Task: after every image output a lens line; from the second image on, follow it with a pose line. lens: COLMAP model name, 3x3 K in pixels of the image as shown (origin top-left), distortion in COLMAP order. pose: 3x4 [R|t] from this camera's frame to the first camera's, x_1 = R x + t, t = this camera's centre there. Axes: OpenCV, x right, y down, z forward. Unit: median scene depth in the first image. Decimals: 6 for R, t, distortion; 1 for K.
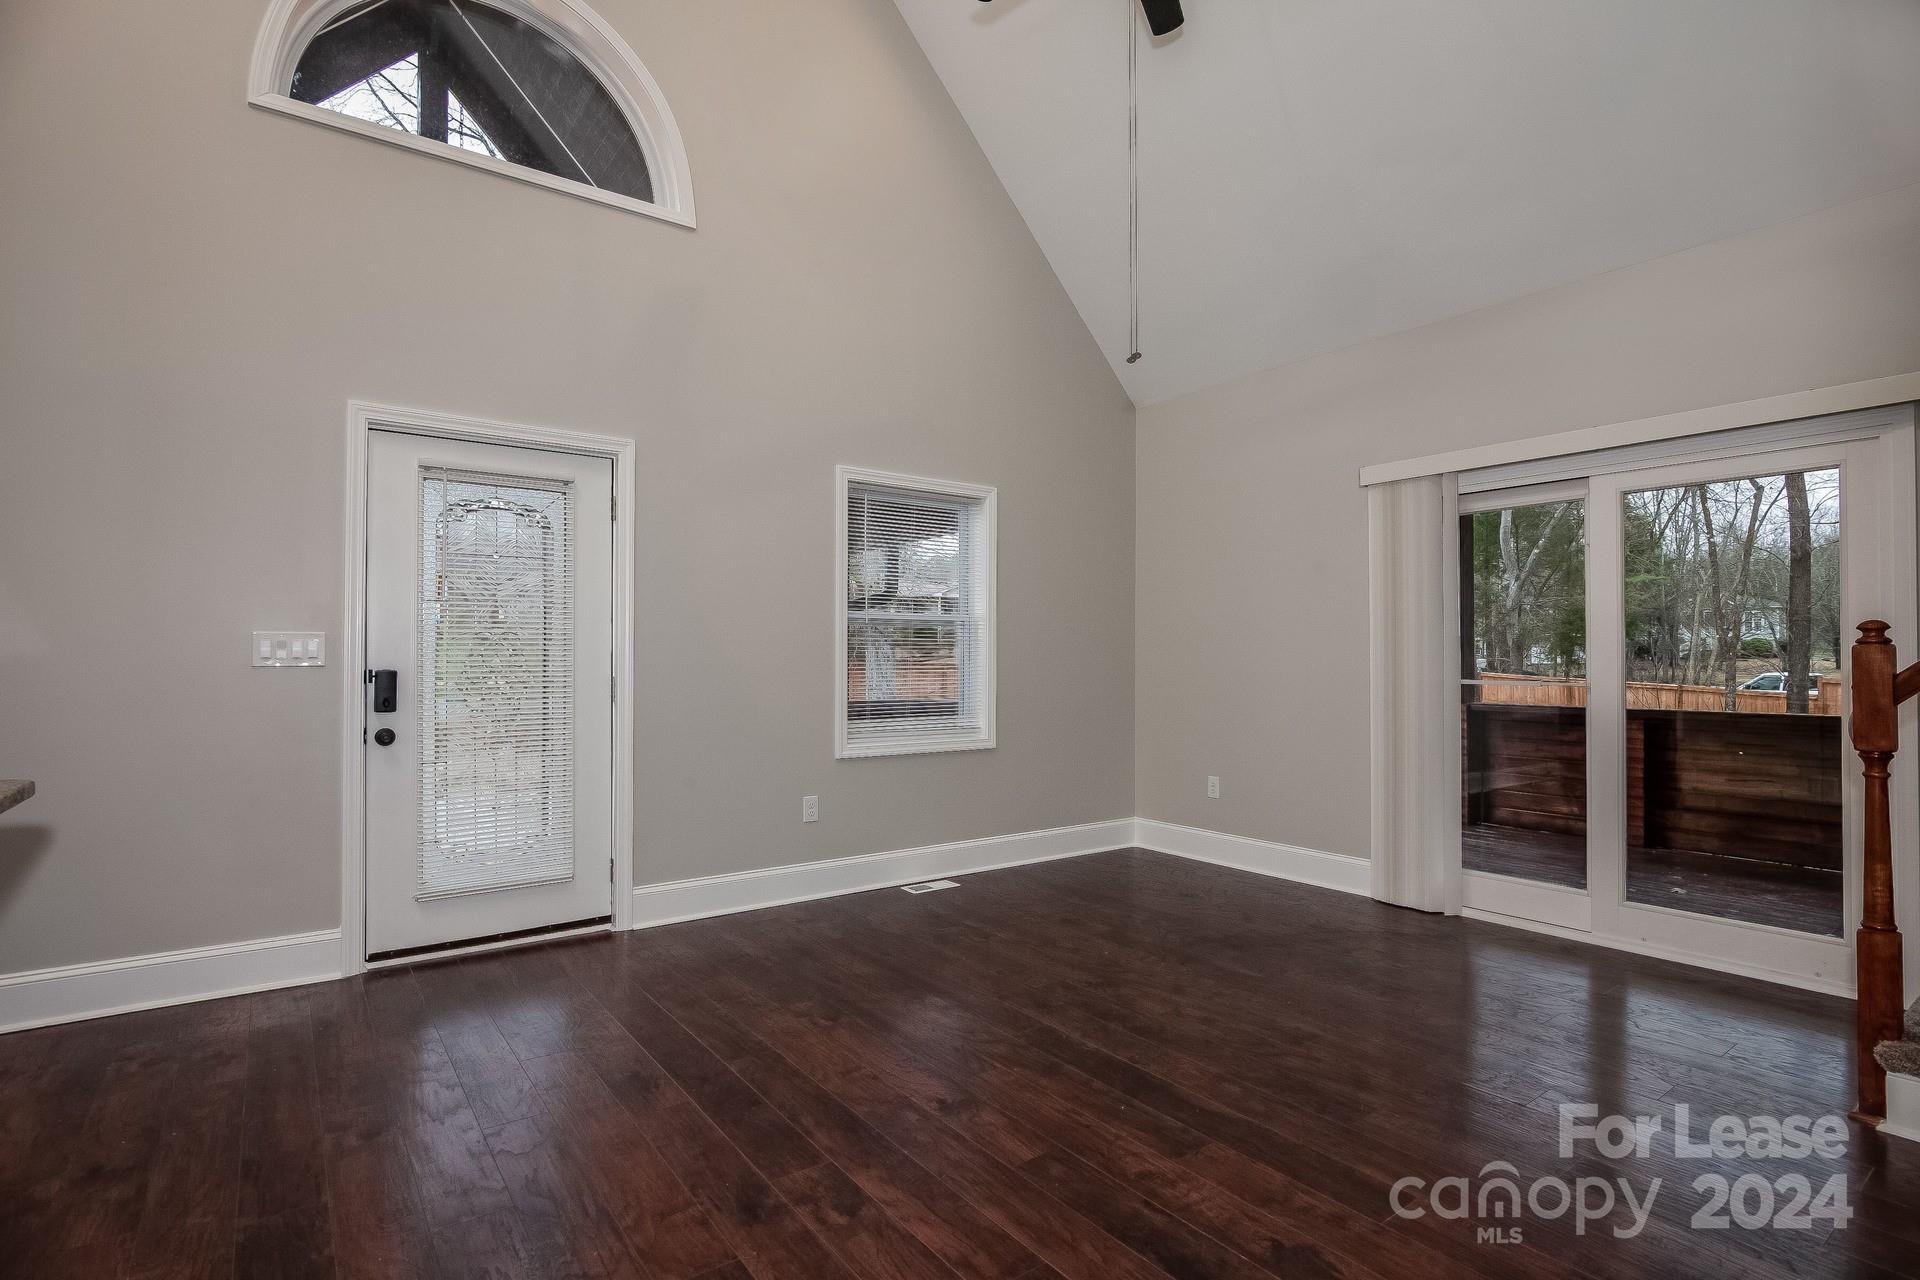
lens RADIAL K [[924.9, 0, 959.8], [0, 924.9, 658.9], [0, 0, 1]] dist [-0.008359, 0.000083]
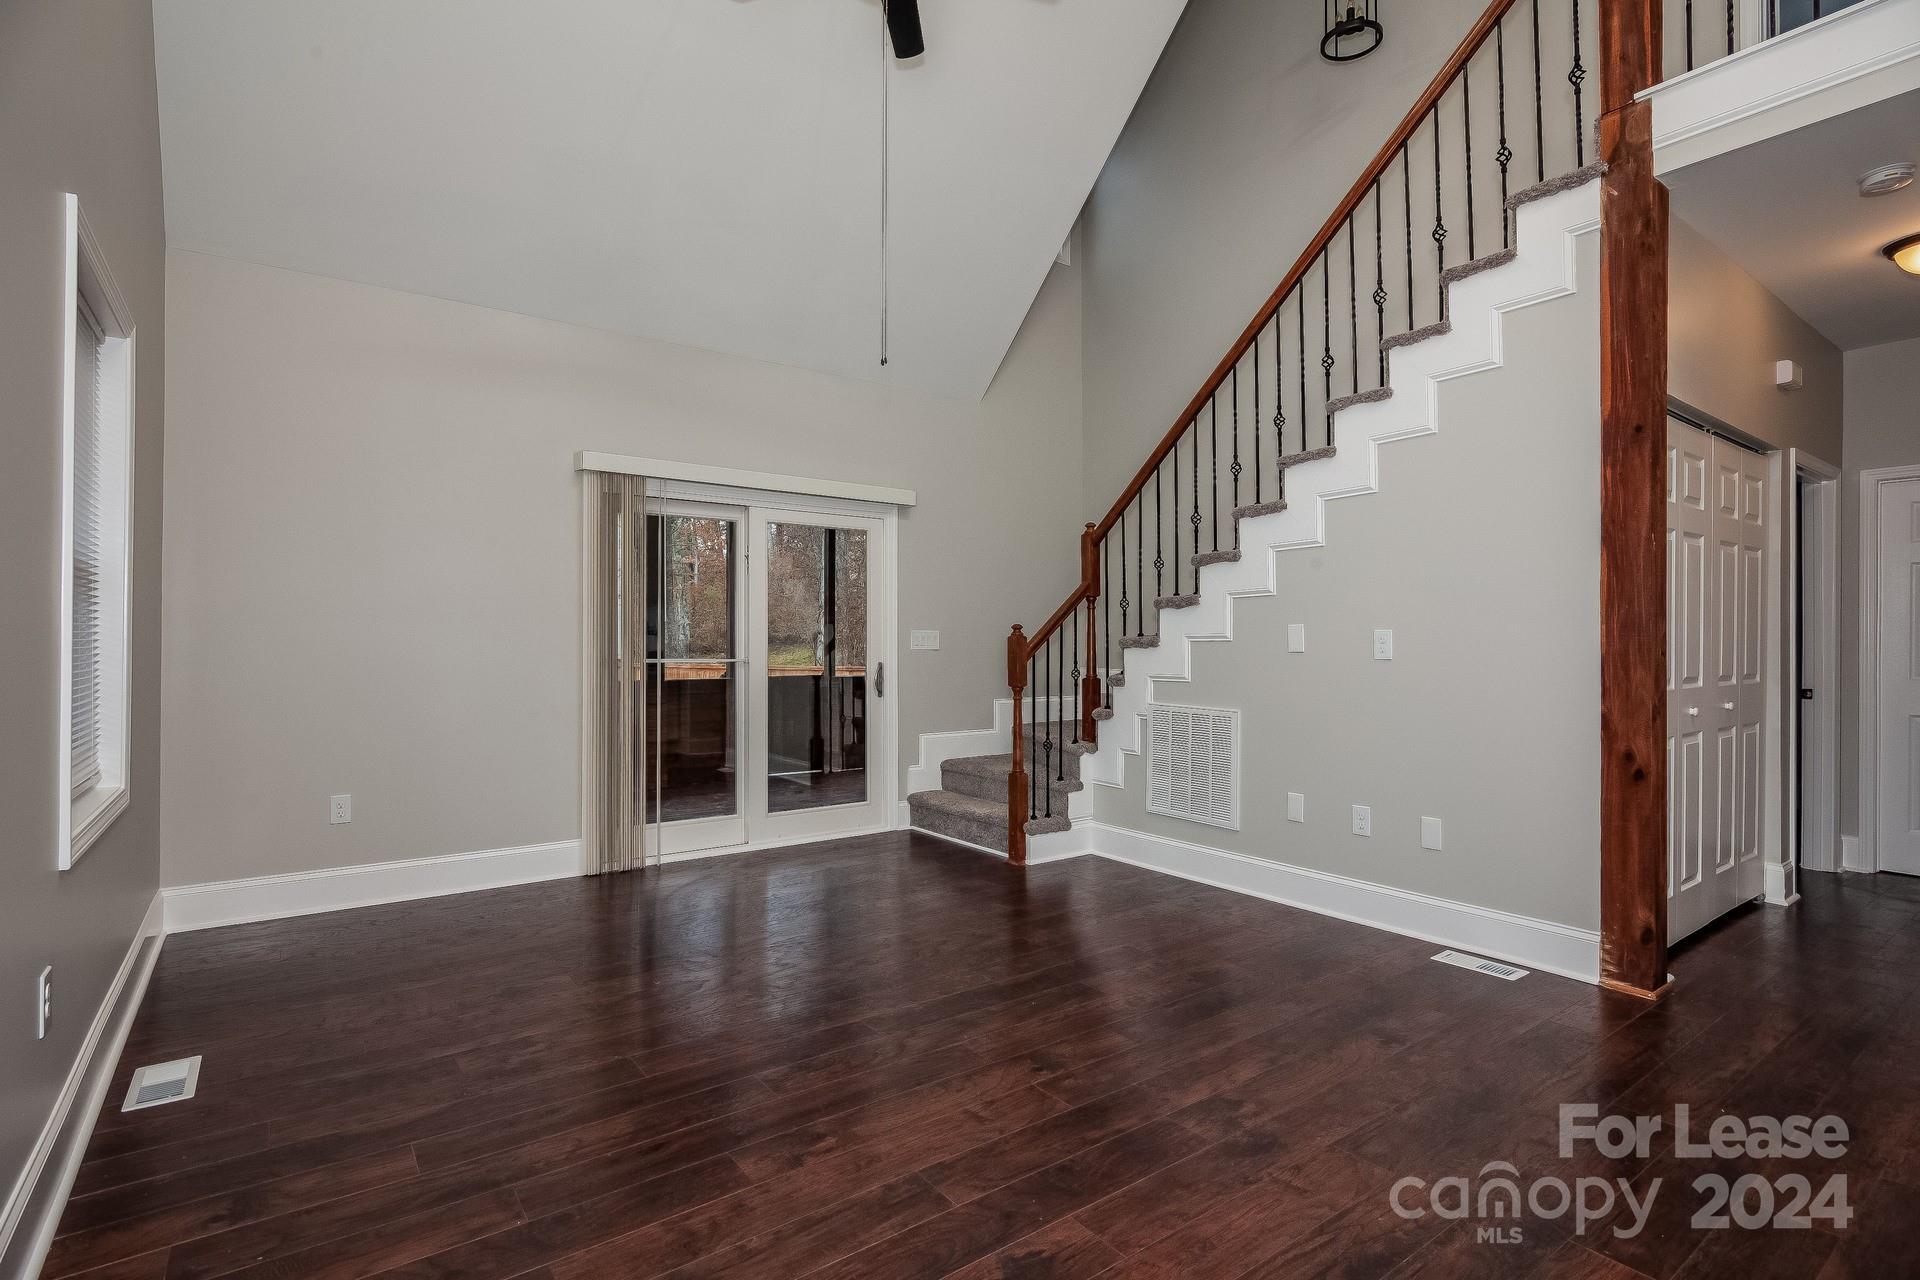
lens RADIAL K [[921.6, 0, 960.0], [0, 921.6, 640.0], [0, 0, 1]] dist [0.000024, 0.000084]
pose [[0.000585, 0.002370, 0.999997, -0.882738], [-0.005718, 0.999981, -0.002366, -0.000247], [-0.999983, -0.005717, 0.000599, 0.909074]]
